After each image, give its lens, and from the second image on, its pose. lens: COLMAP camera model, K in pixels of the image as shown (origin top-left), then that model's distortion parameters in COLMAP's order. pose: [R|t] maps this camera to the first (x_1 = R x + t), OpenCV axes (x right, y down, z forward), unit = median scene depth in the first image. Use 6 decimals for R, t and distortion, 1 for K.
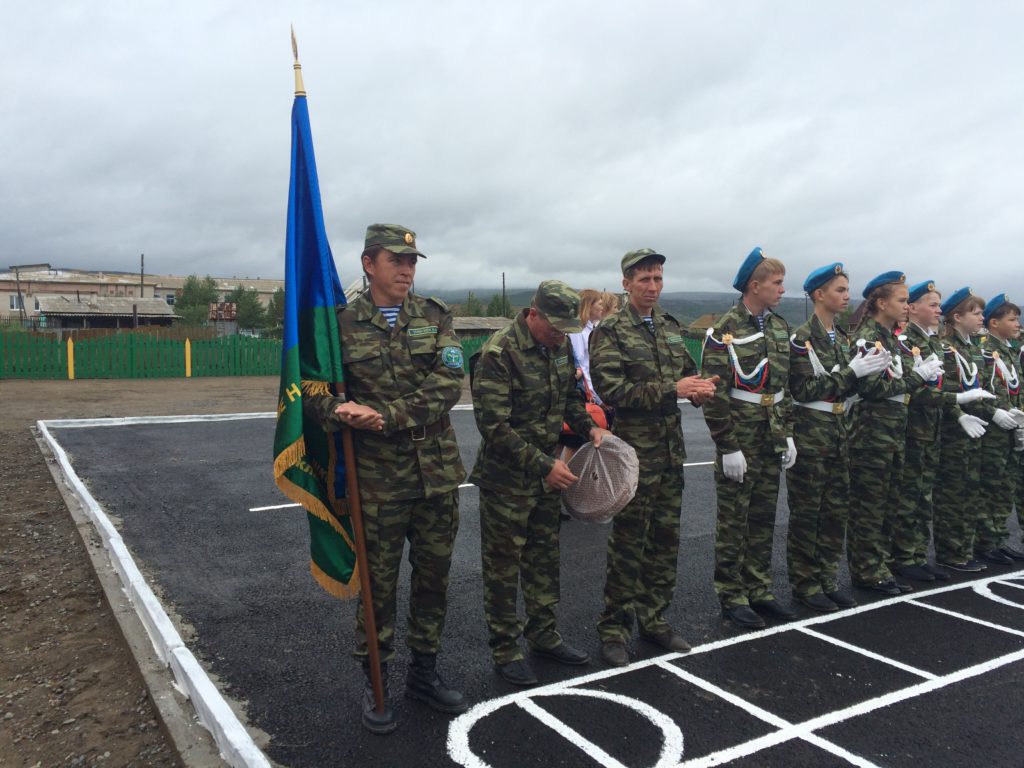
lens RADIAL K [[875.1, 0, 512.0], [0, 875.1, 384.0], [0, 0, 1]] dist [0.098403, -0.141492]
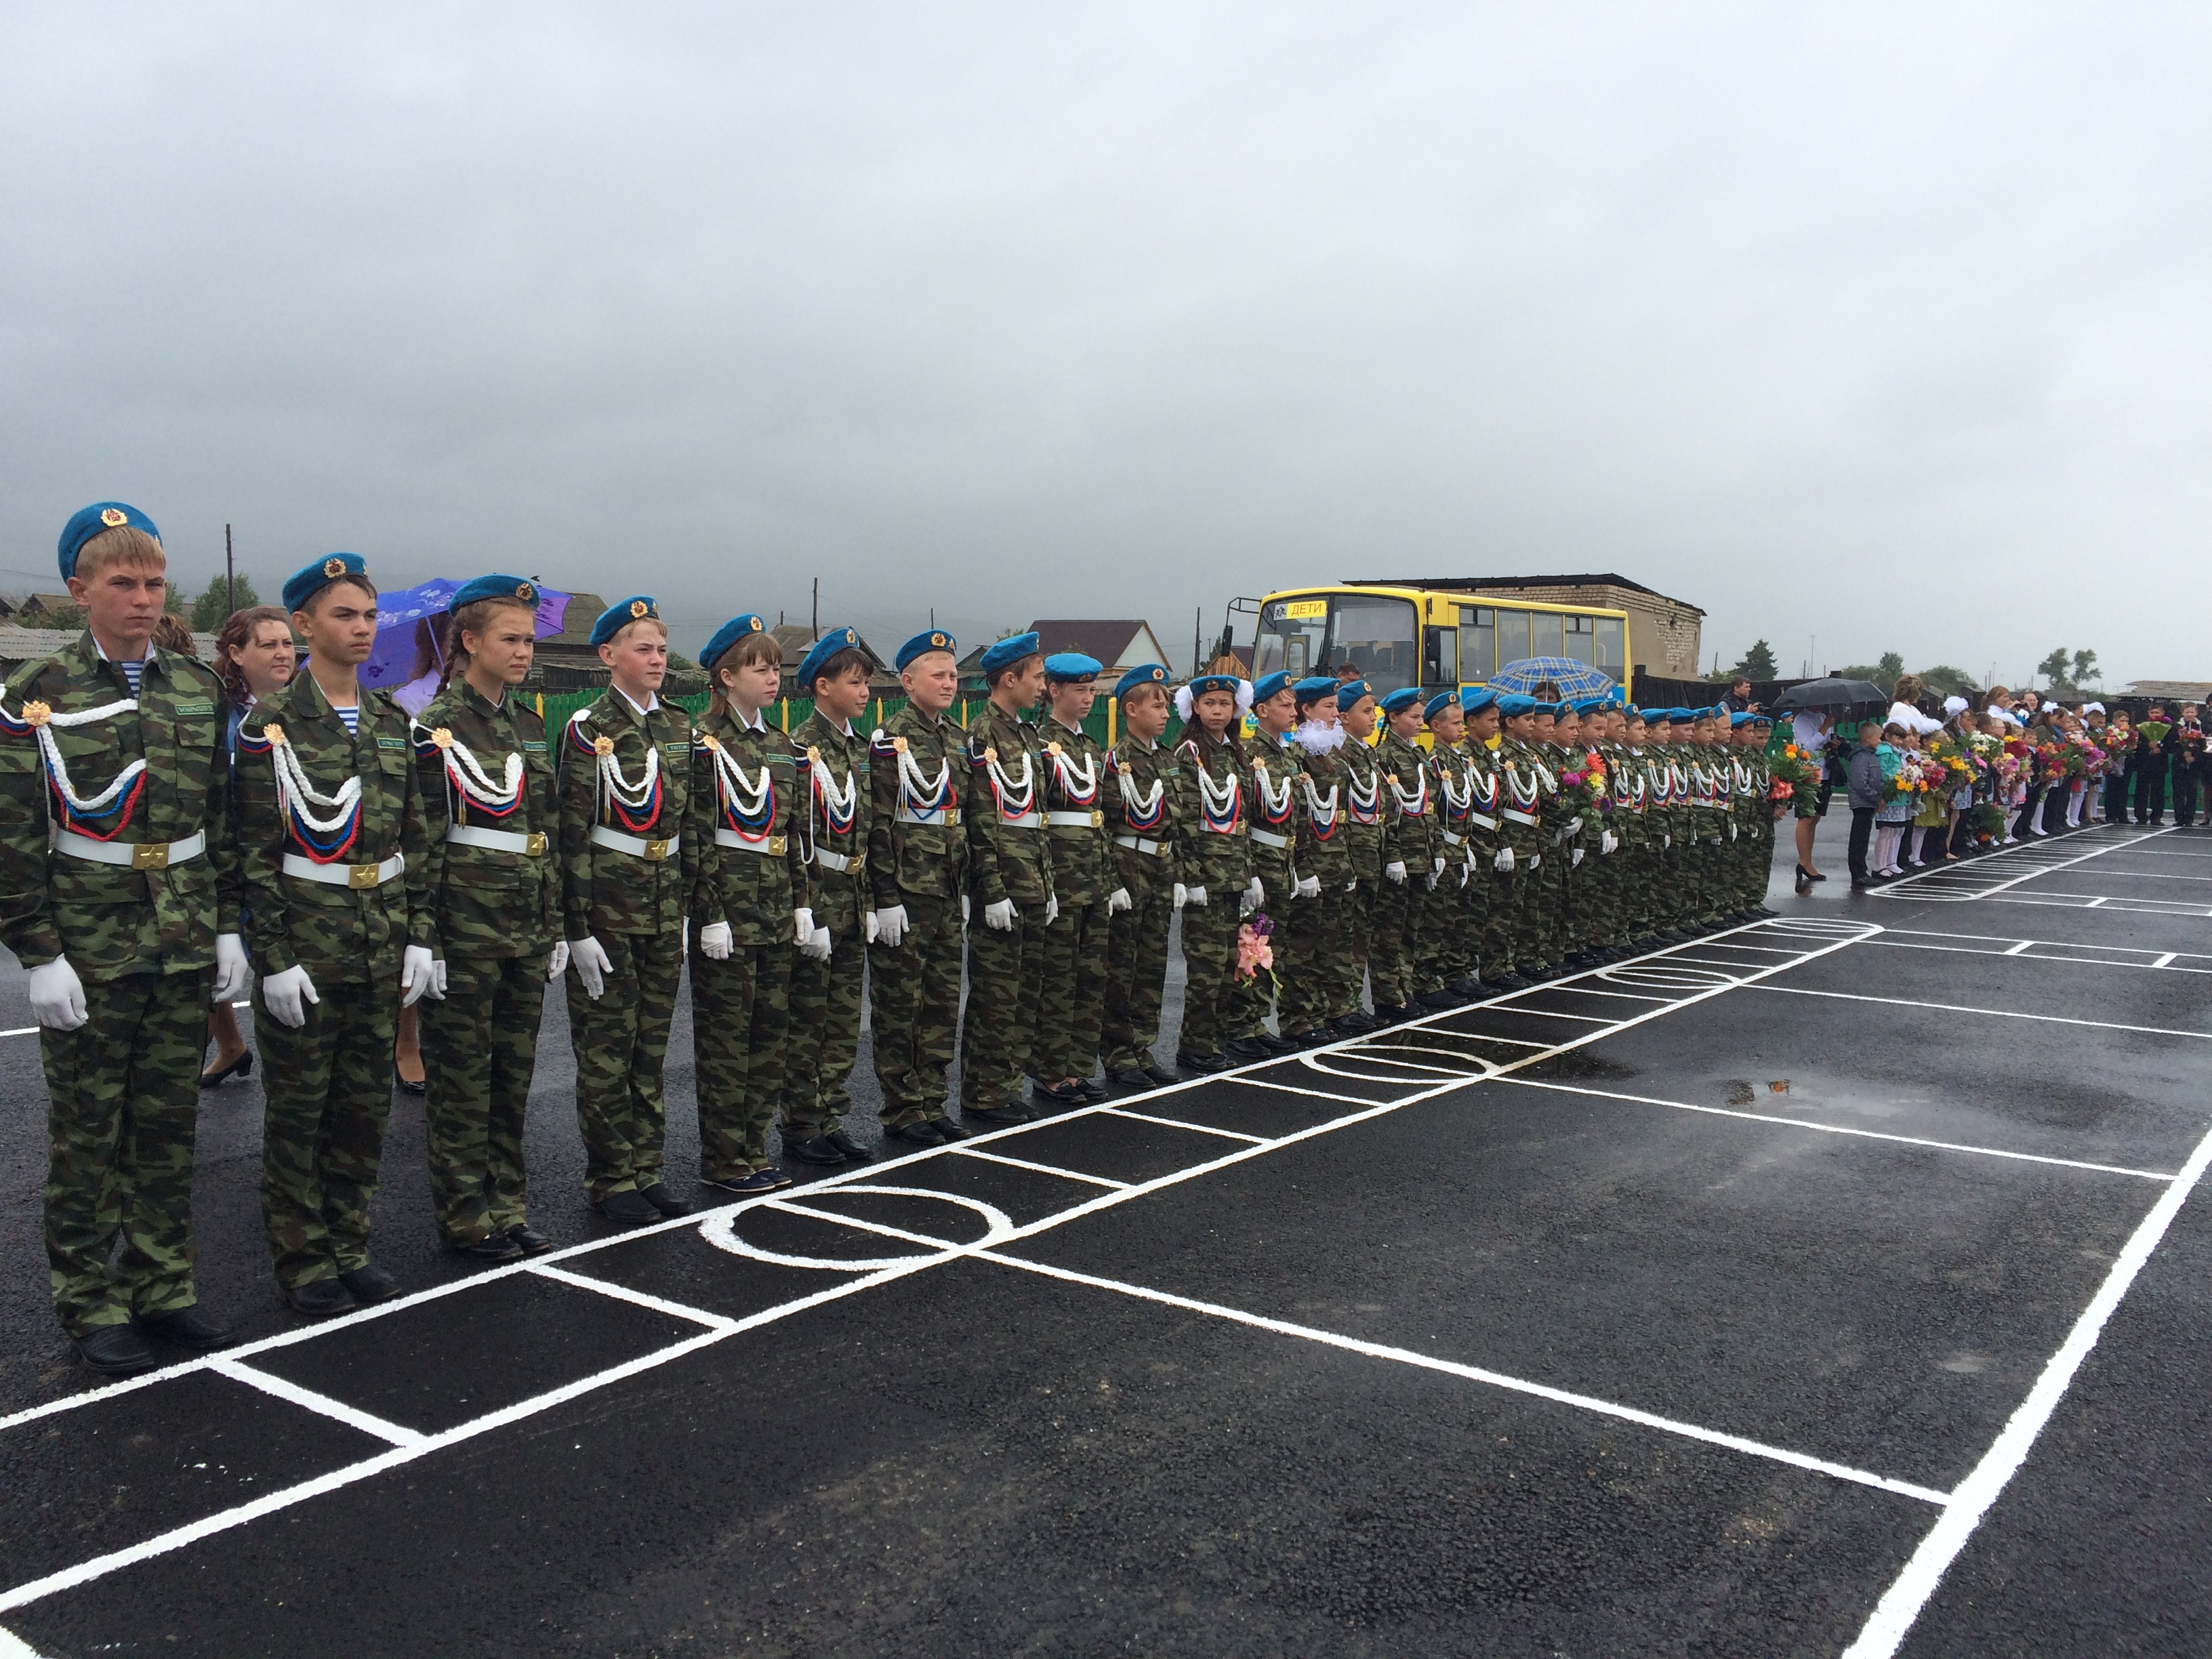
lens RADIAL K [[1890.4, 0, 1106.0], [0, 1890.4, 829.5], [0, 0, 1]] dist [0.098403, -0.141492]
pose [[0.909708, -0.010640, 0.415111, 0.313615], [0.004482, 0.999865, 0.015807, -0.007067], [-0.415223, -0.012519, 0.909633, -0.061078]]
